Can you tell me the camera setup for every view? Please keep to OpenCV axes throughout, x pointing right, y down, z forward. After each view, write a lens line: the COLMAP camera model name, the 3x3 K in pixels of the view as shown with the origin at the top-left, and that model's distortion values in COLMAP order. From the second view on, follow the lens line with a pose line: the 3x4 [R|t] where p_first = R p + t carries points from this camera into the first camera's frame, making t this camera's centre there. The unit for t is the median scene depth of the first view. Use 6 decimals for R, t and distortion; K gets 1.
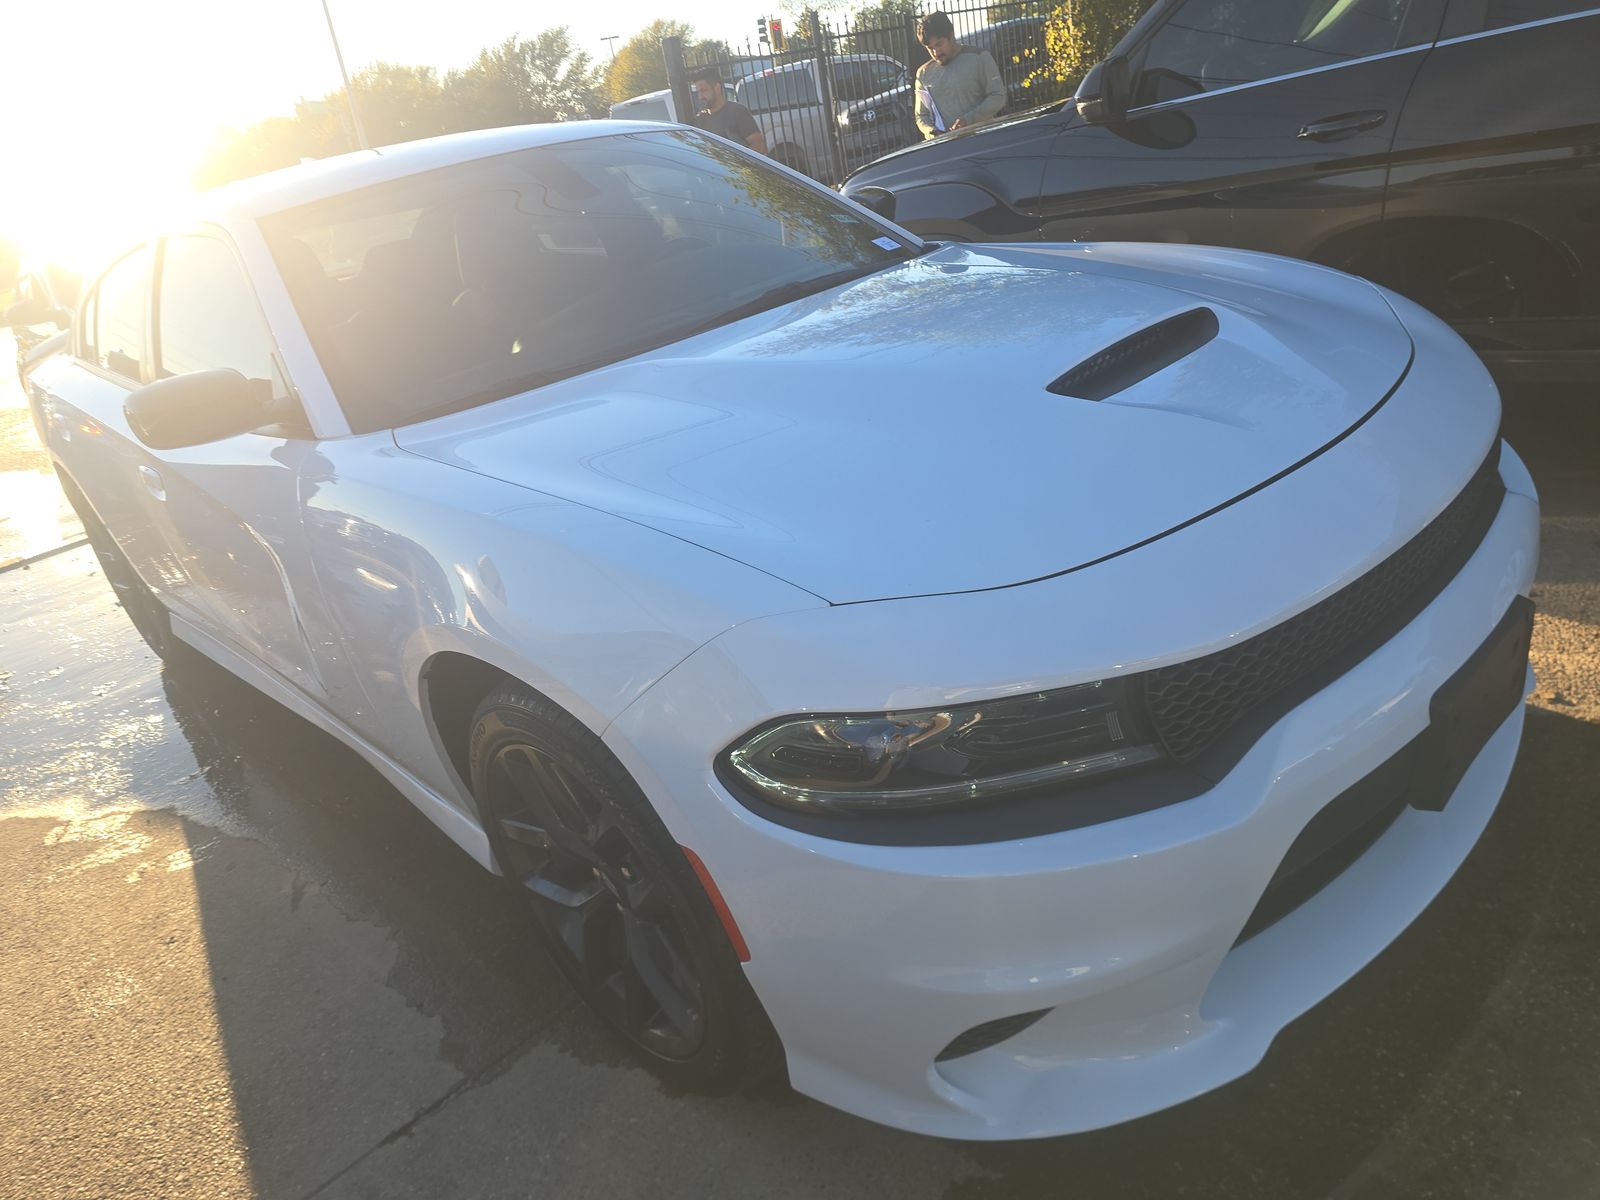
lens RADIAL K [[1110.5, 0, 796.1], [0, 1110.5, 605.8], [0, 0, 1]] dist [0.029639, -0.029978]
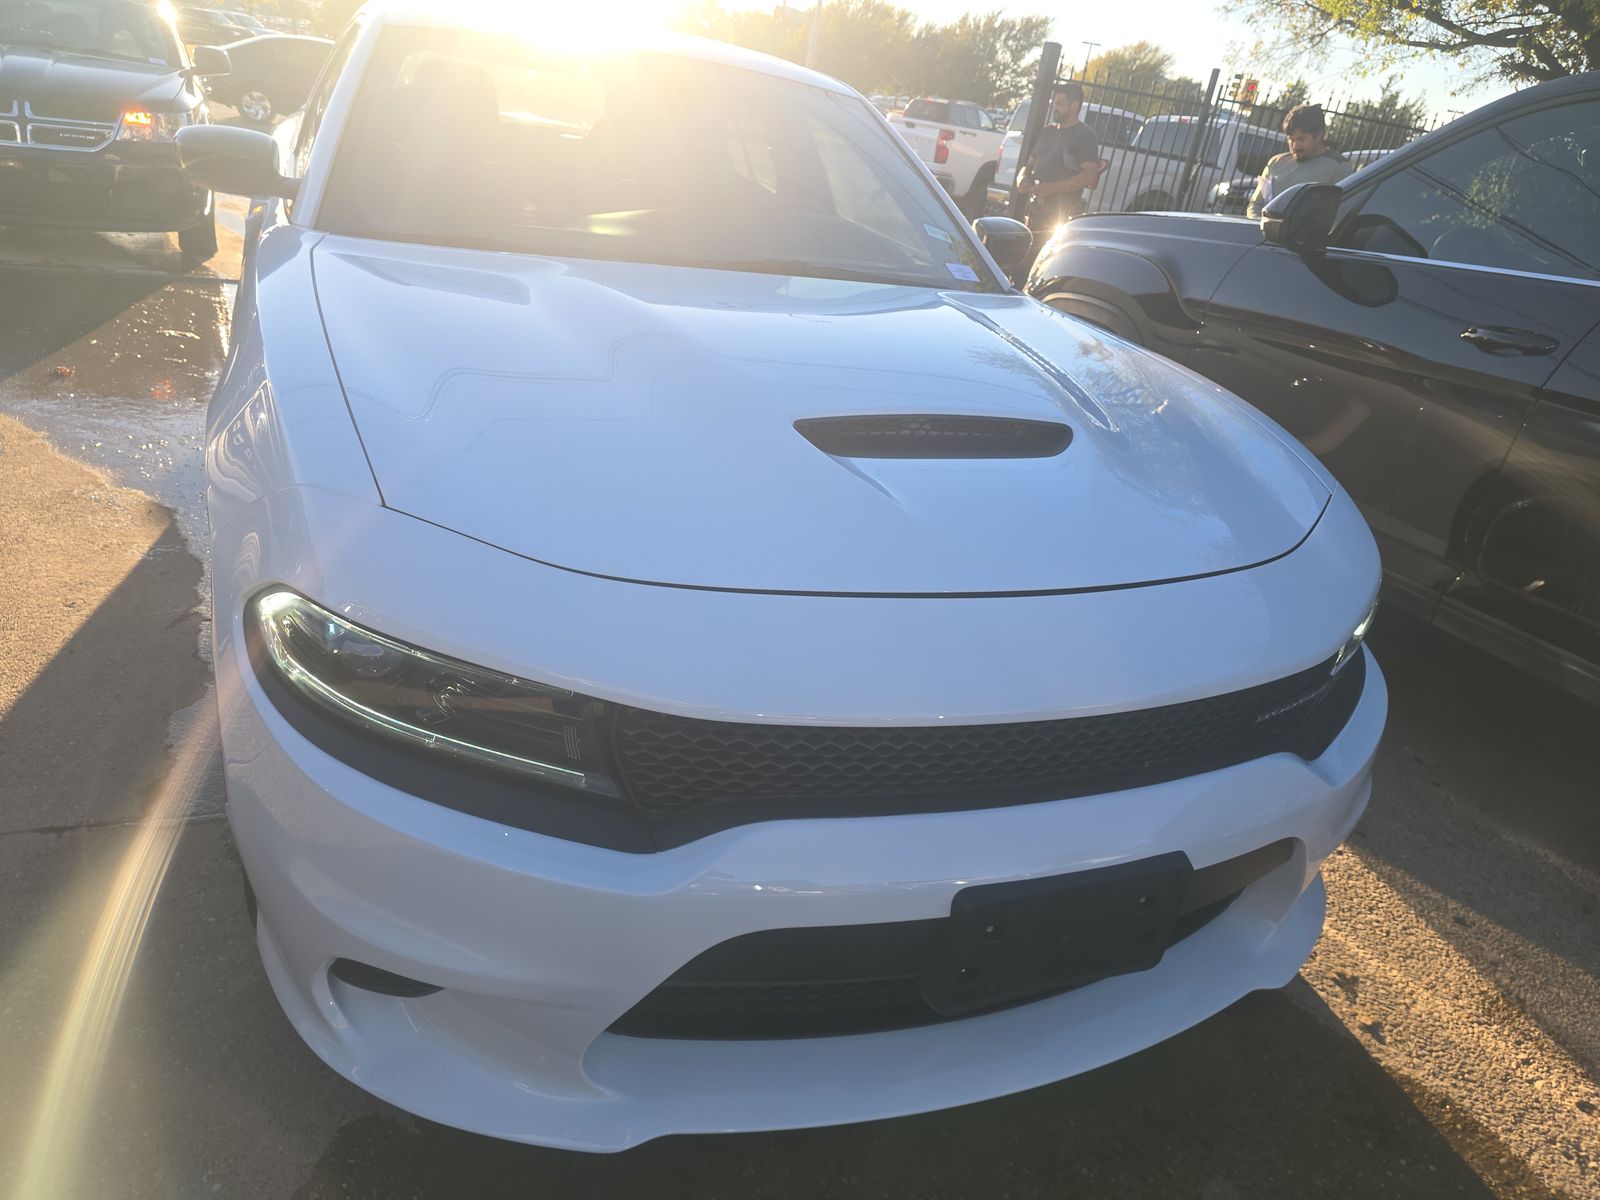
lens RADIAL K [[1110.5, 0, 798.1], [0, 1110.5, 595.0], [0, 0, 1]] dist [0.029639, -0.029978]
pose [[0.883965, 0.421403, -0.202546, 0.104474], [-0.421315, 0.905761, 0.045728, -0.022871], [0.202728, 0.044914, 0.978205, 0.018590]]
